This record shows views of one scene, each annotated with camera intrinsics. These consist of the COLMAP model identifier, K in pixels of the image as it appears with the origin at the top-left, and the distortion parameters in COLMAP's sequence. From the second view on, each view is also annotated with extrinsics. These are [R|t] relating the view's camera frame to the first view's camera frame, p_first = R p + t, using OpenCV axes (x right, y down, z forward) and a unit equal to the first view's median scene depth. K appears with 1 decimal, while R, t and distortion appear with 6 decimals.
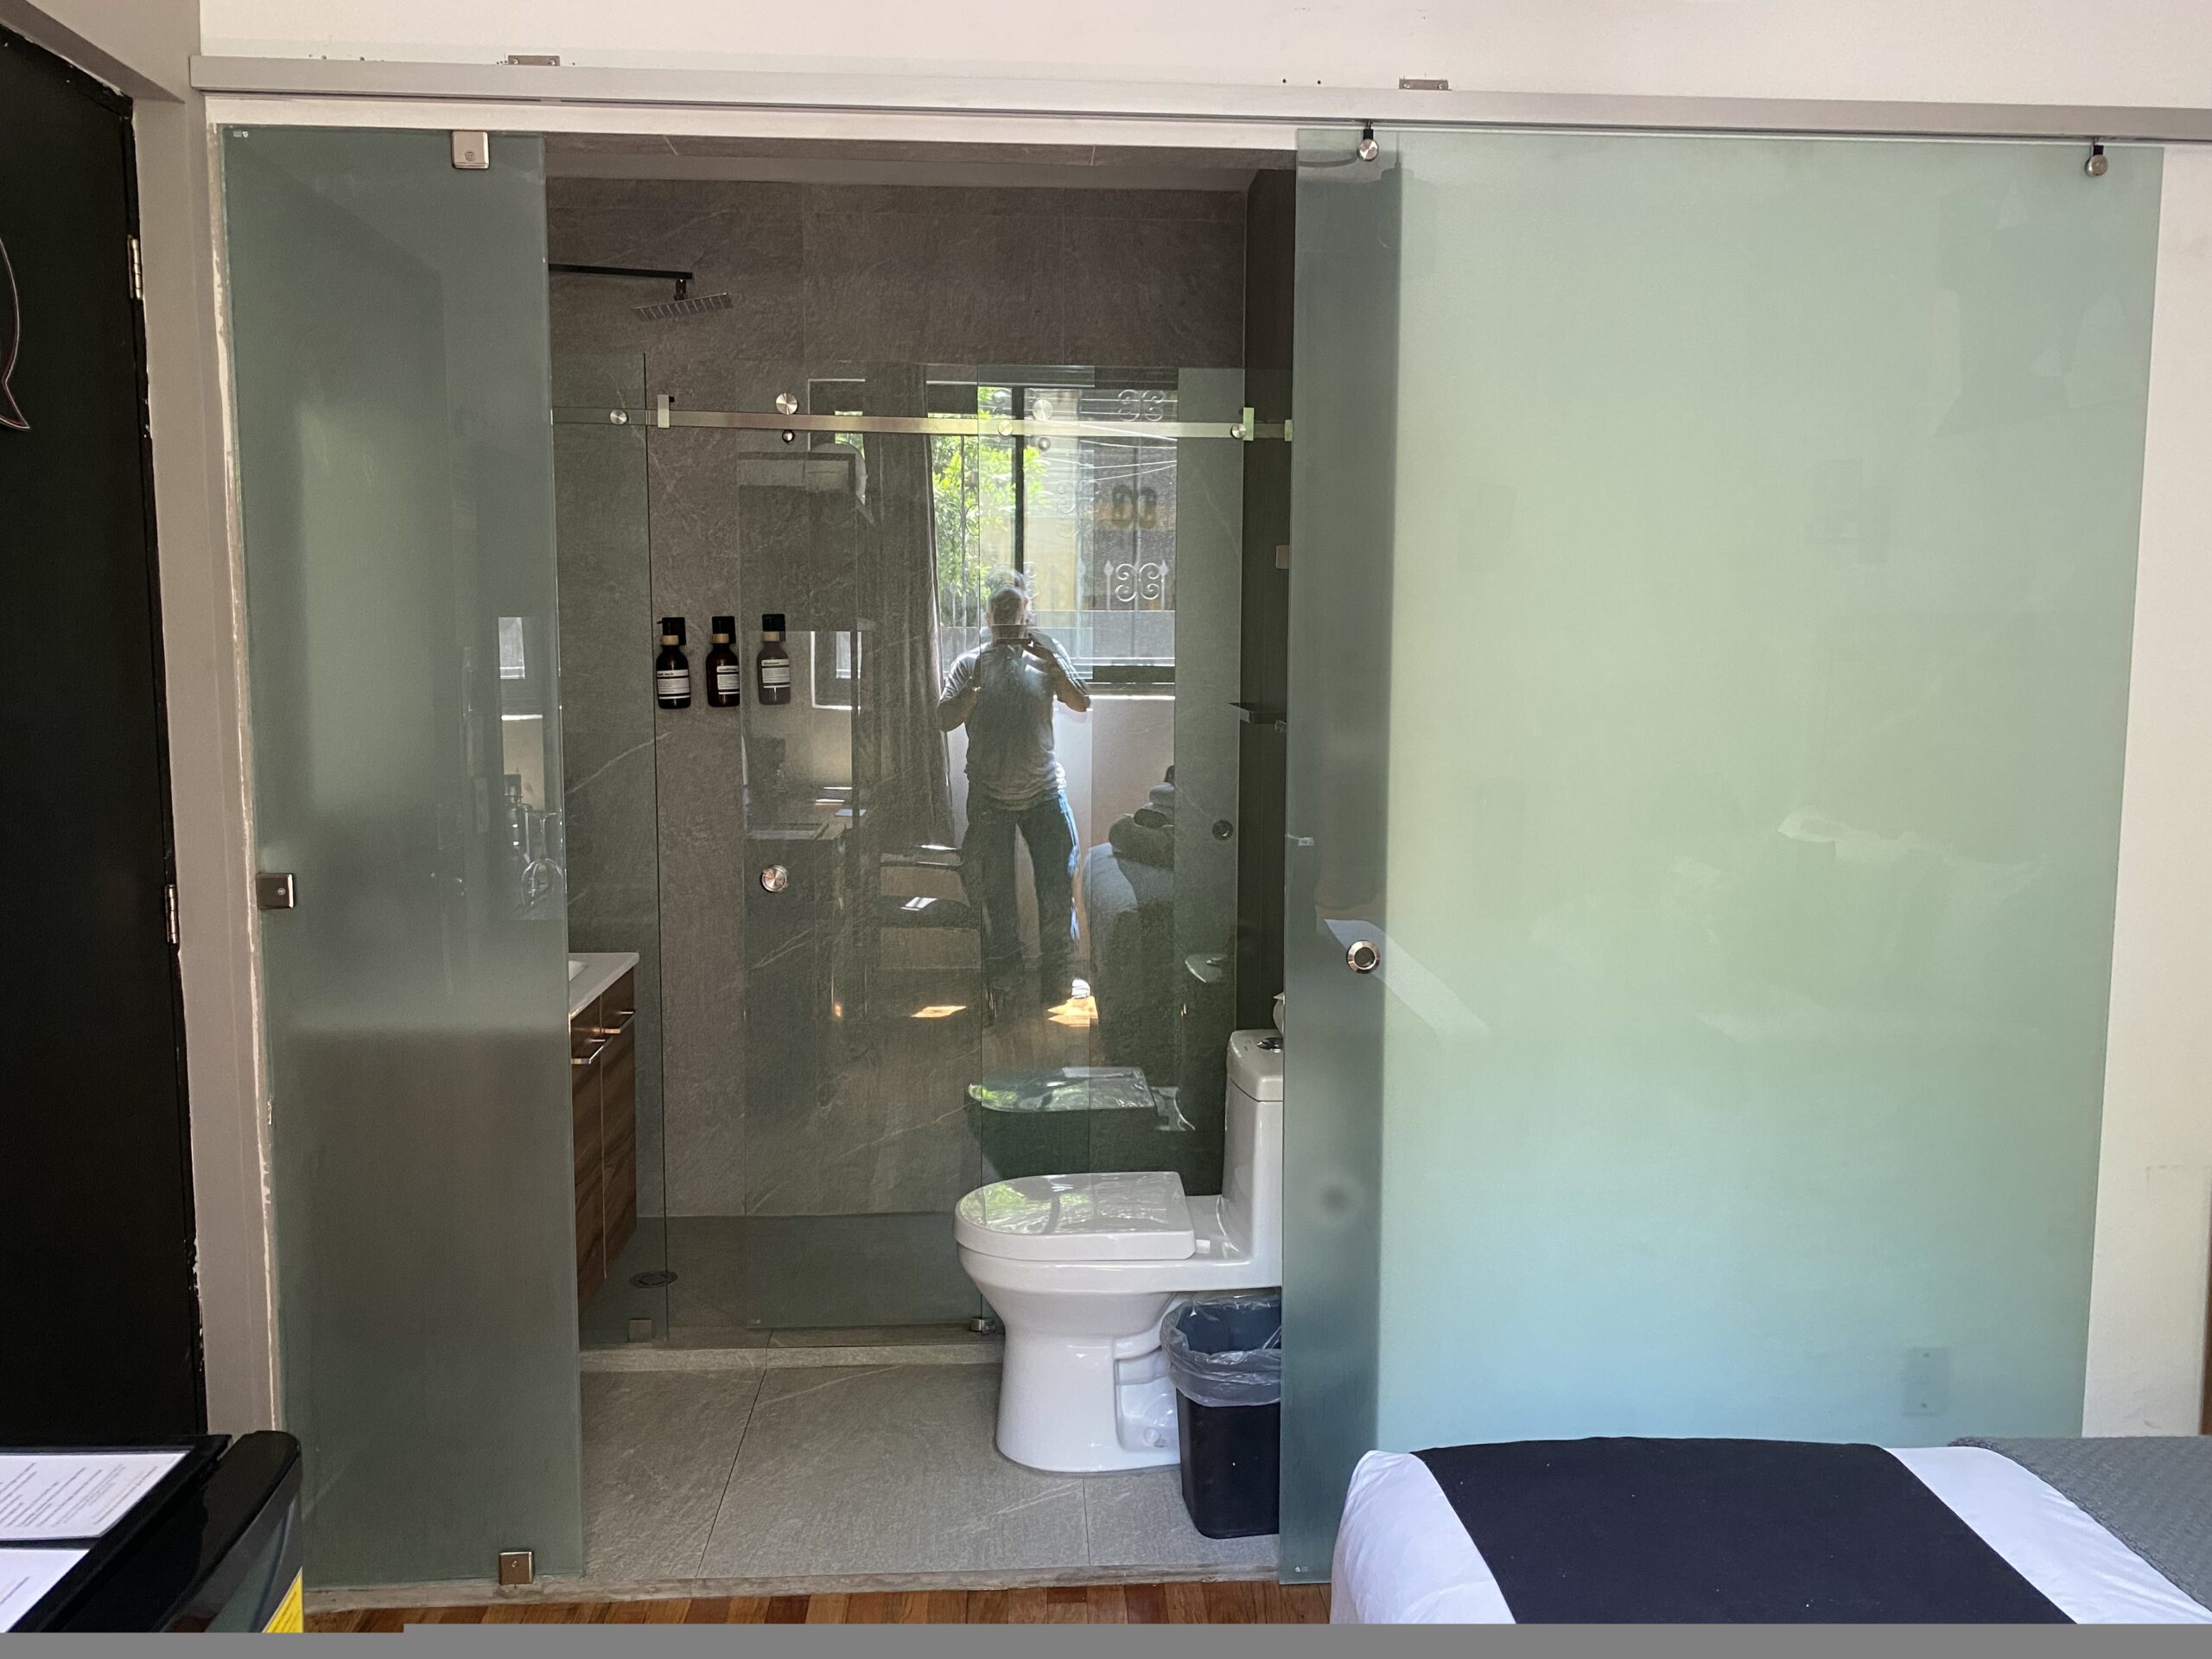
lens RADIAL K [[1685.3, 0, 1115.3], [0, 1685.3, 818.2], [0, 0, 1]] dist [0.011548, -0.005513]
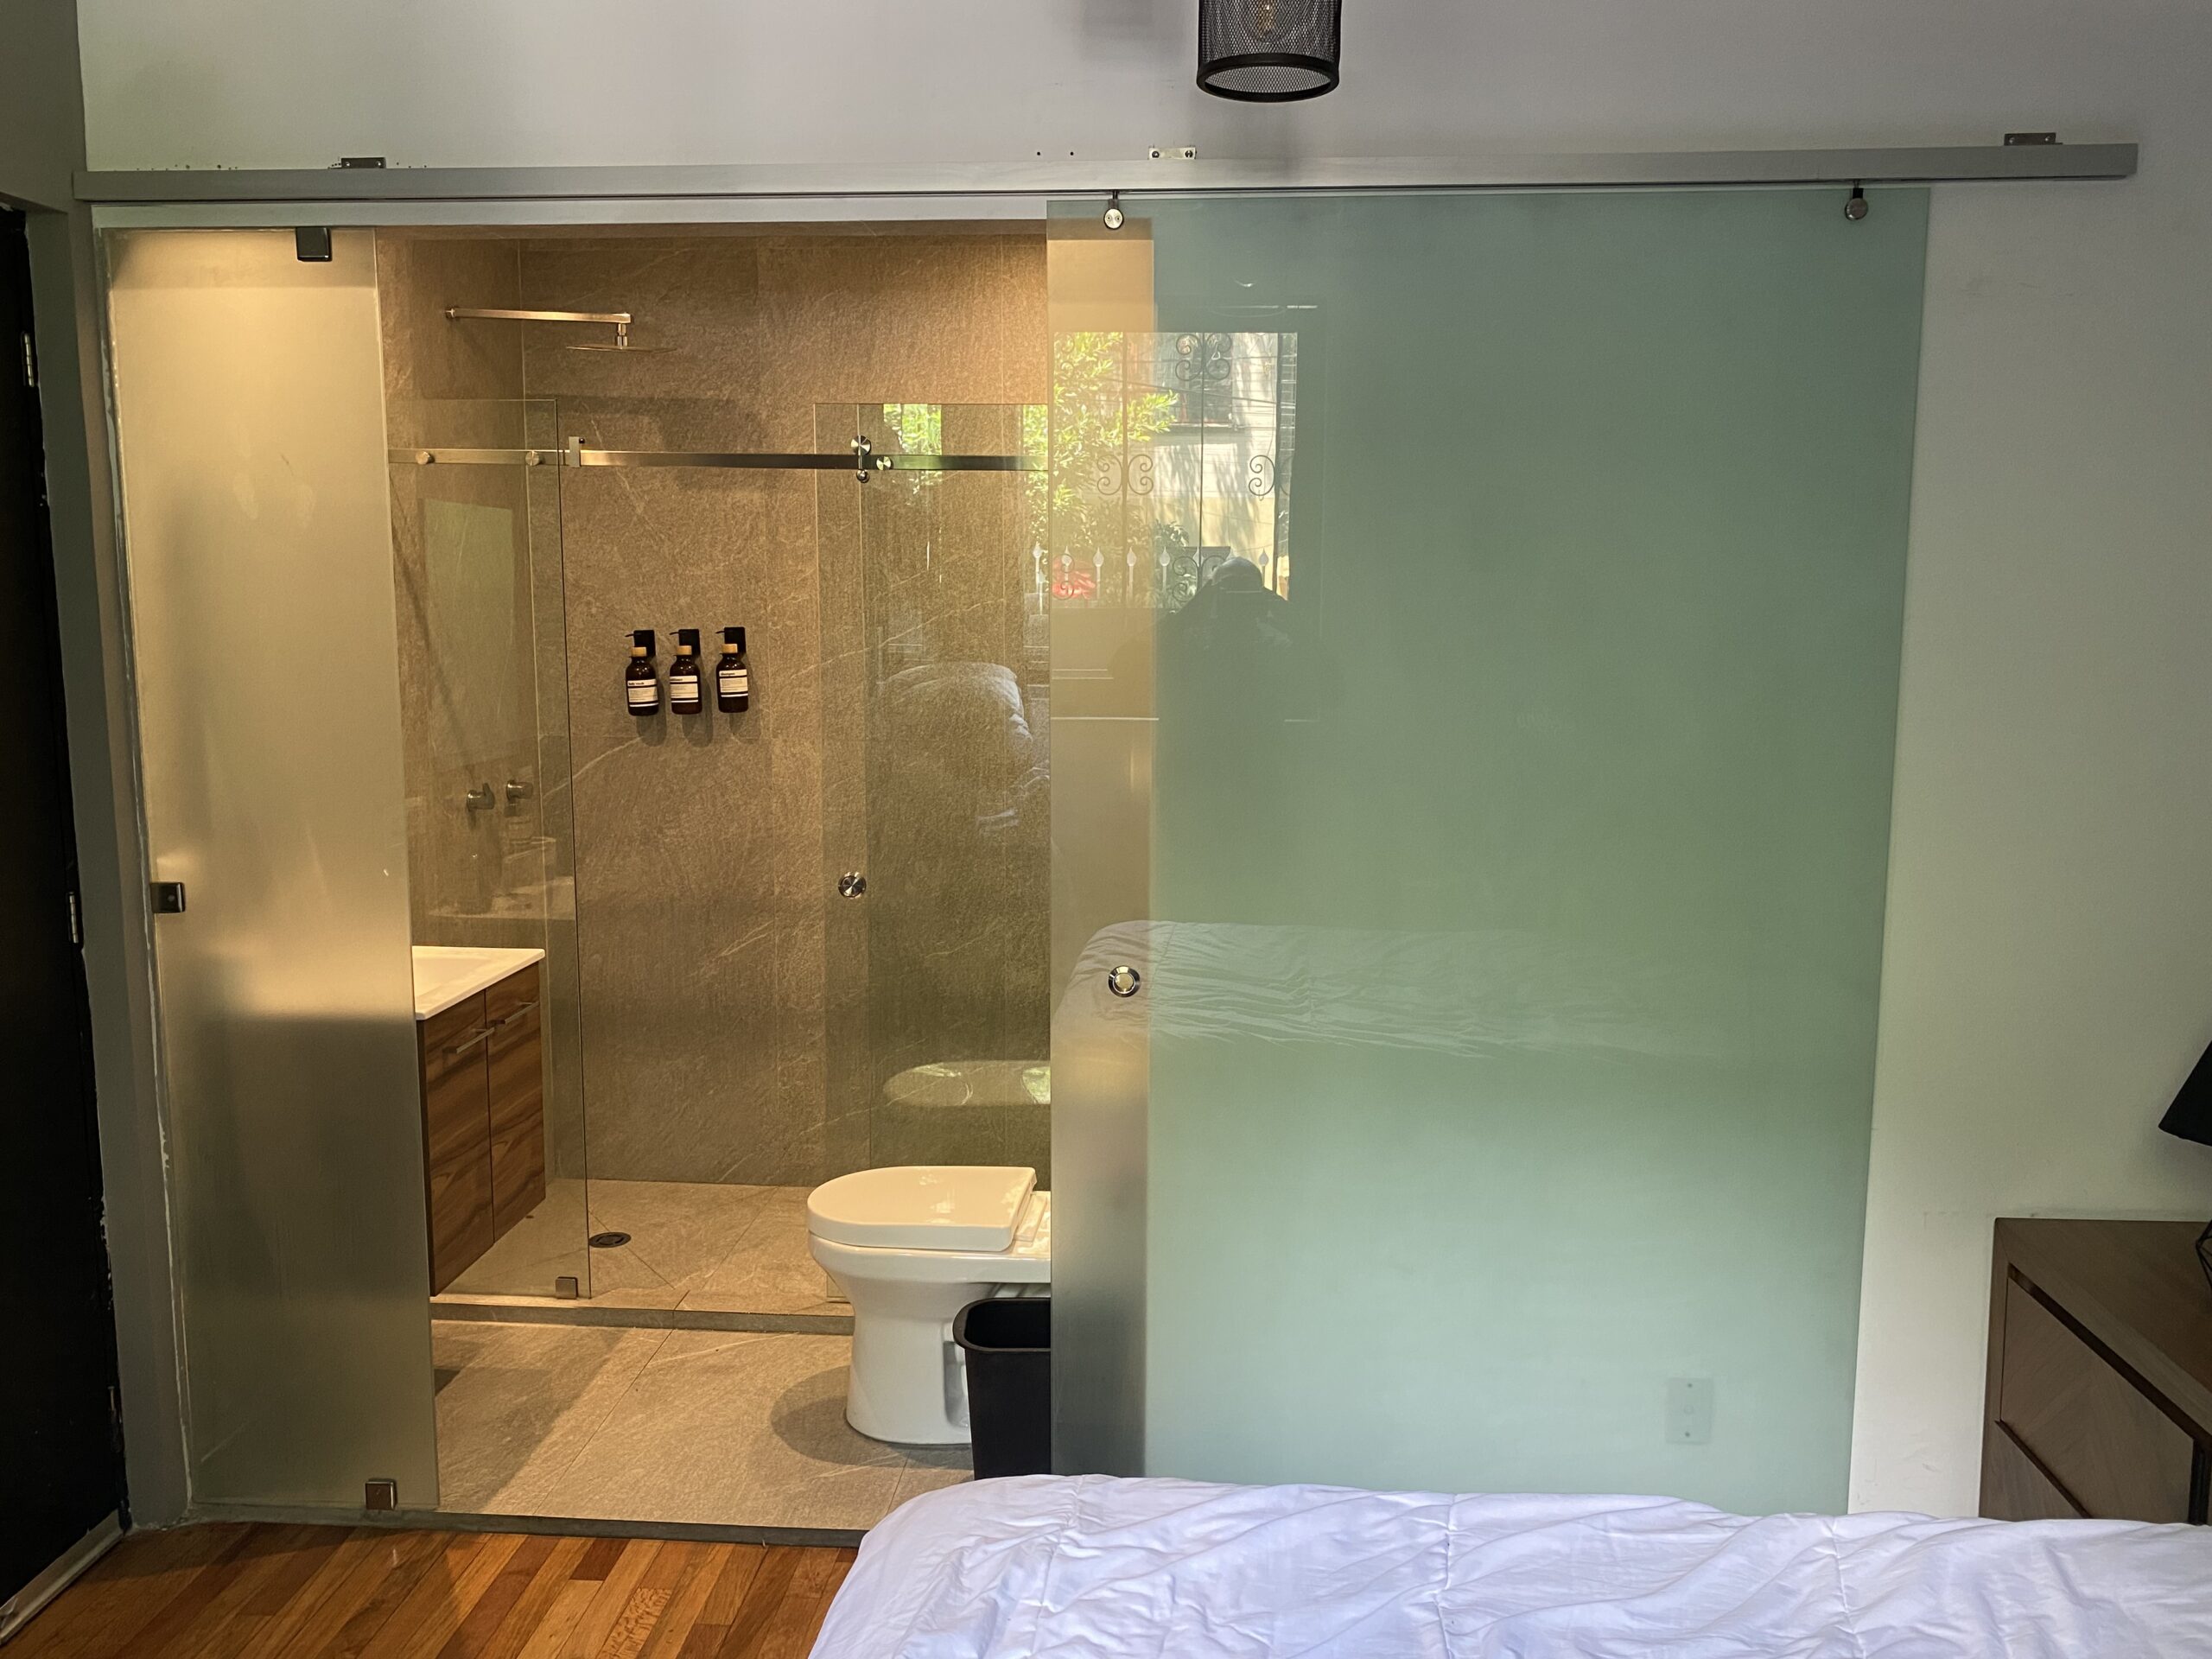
lens RADIAL K [[1679.3, 0, 1097.6], [0, 1679.3, 826.6], [0, 0, 1]] dist [0.011952, -0.008166]
pose [[0.990902, 0.017958, -0.133379, 0.172841], [-0.014315, 0.999499, 0.028221, -0.028630], [0.133819, -0.026055, 0.990663, -0.028029]]
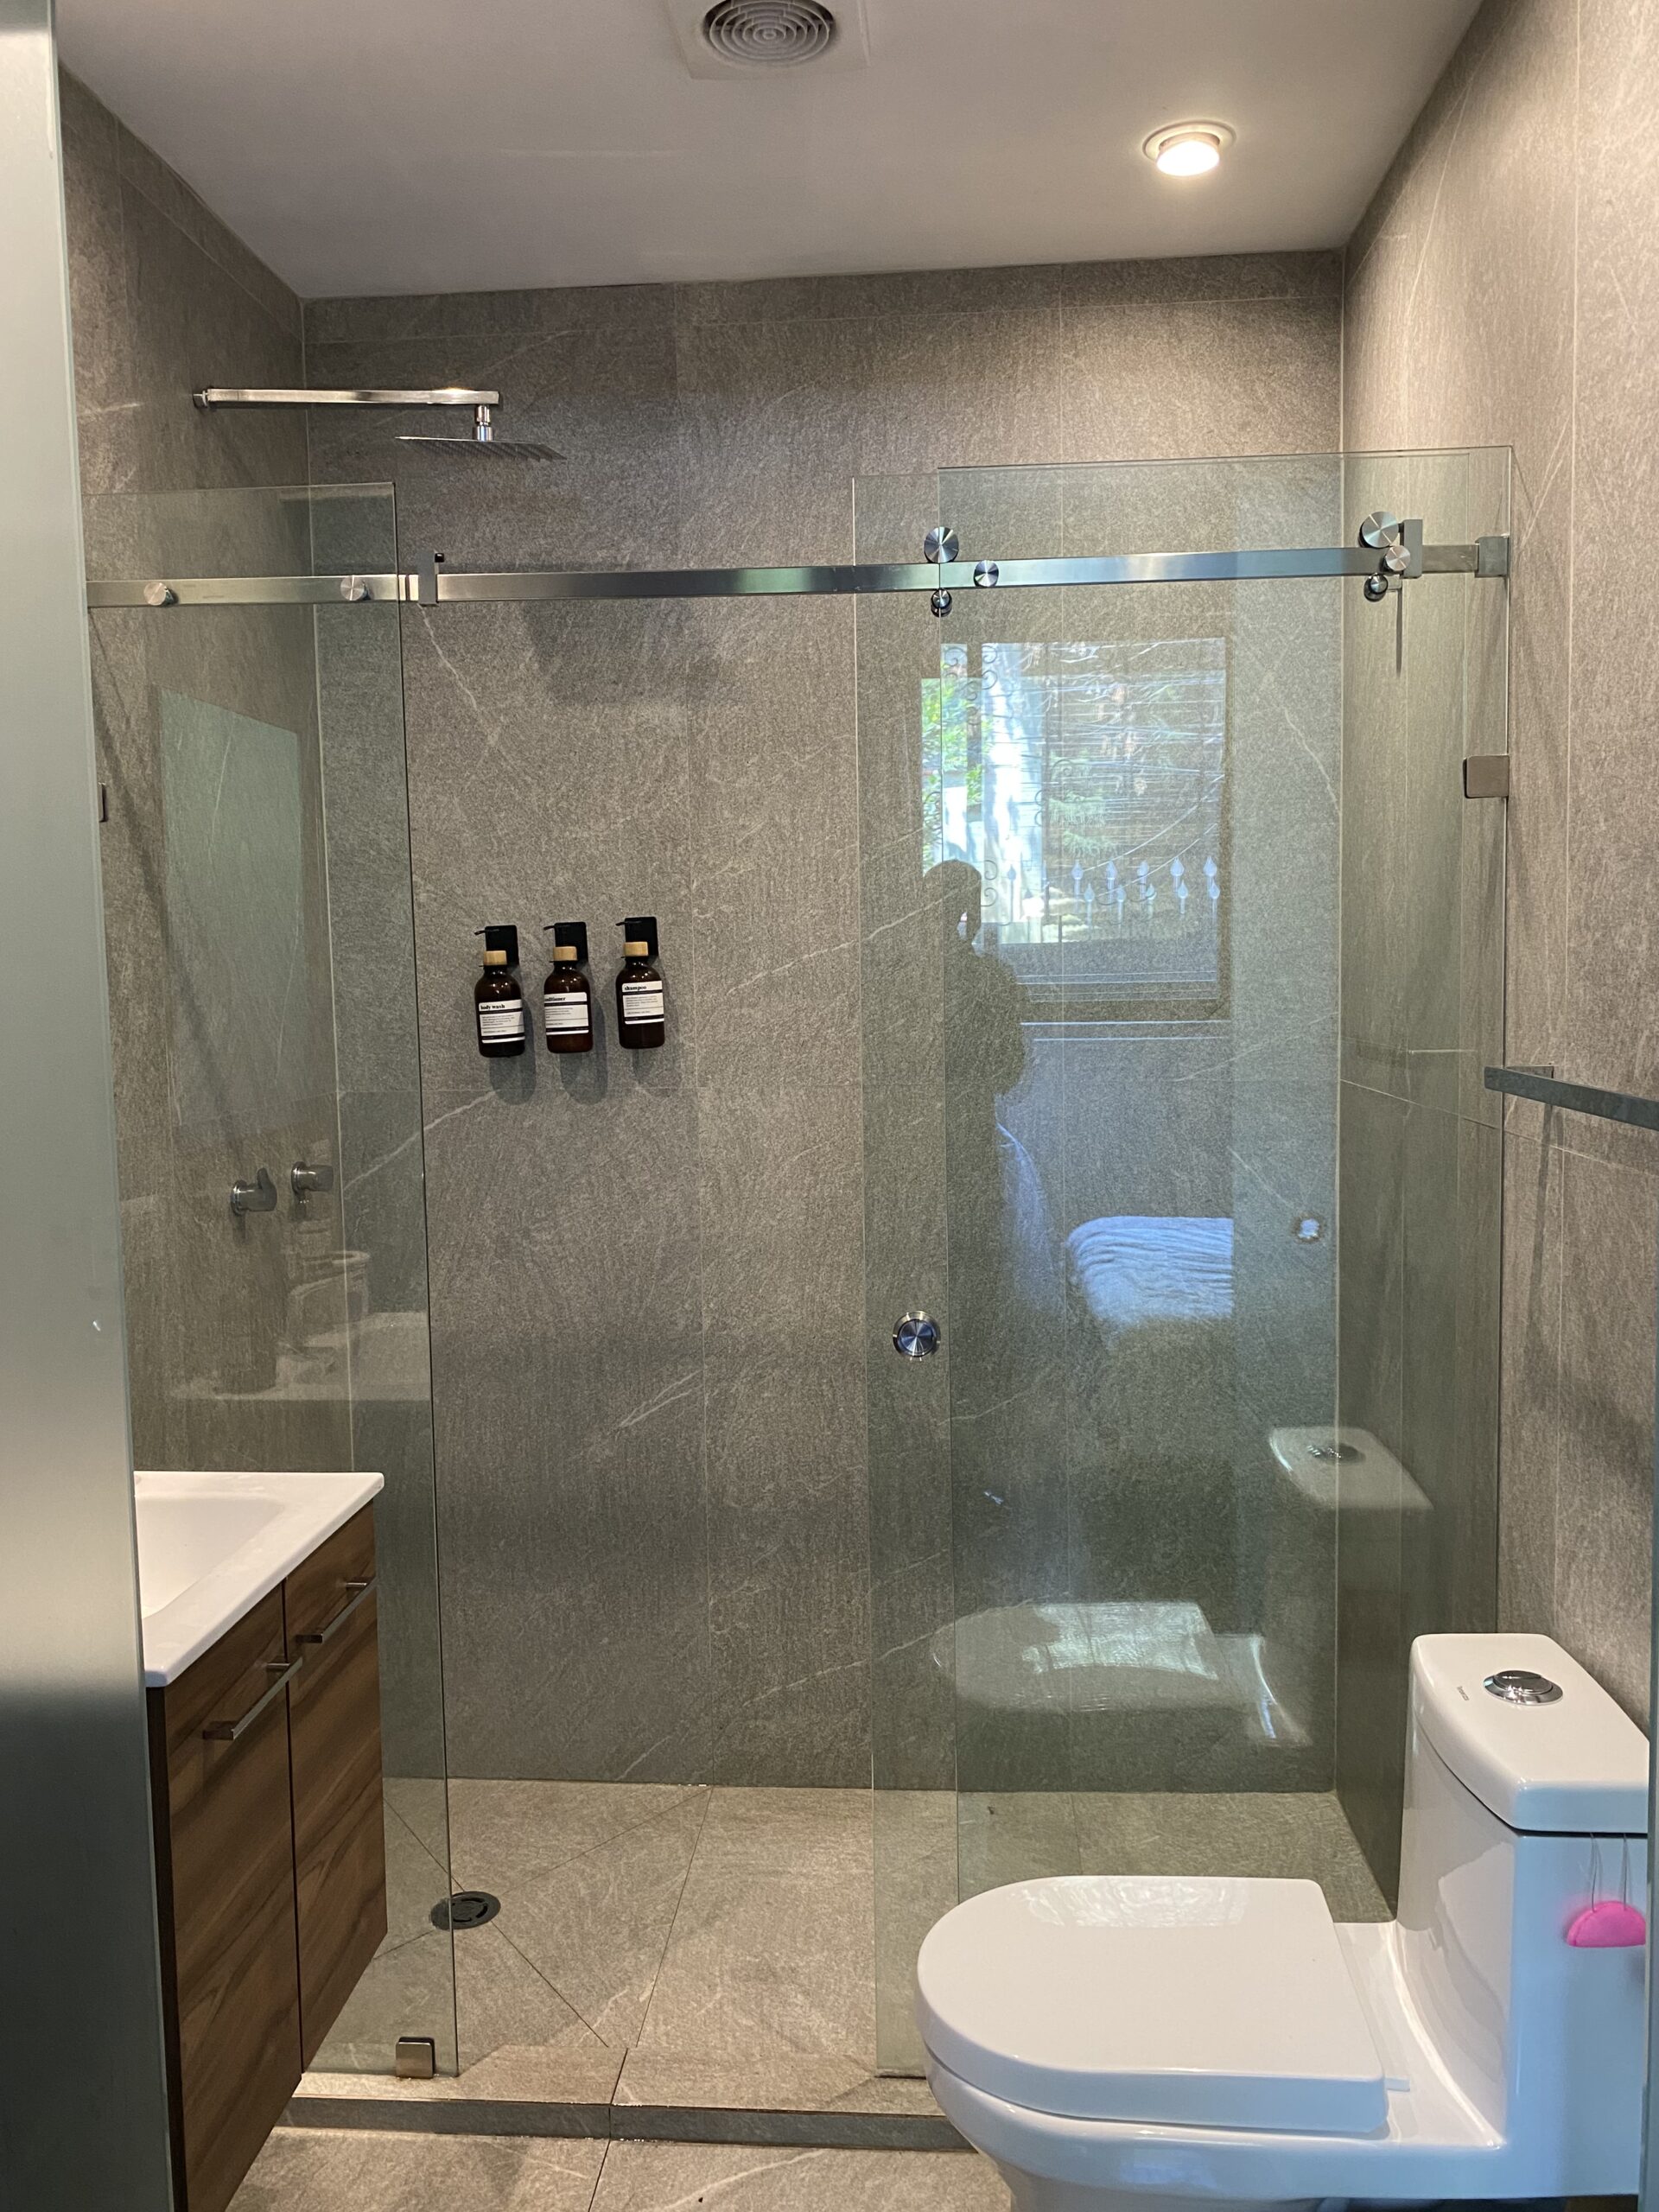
lens RADIAL K [[1685.3, 0, 829.5], [0, 1685.3, 1106.0], [0, 0, 1]] dist [0.011548, -0.005513]
pose [[0.990594, -0.013006, -0.136211, -0.034253], [0.009991, 0.999690, -0.022797, -0.027856], [0.136465, 0.021222, 0.990418, 0.336722]]
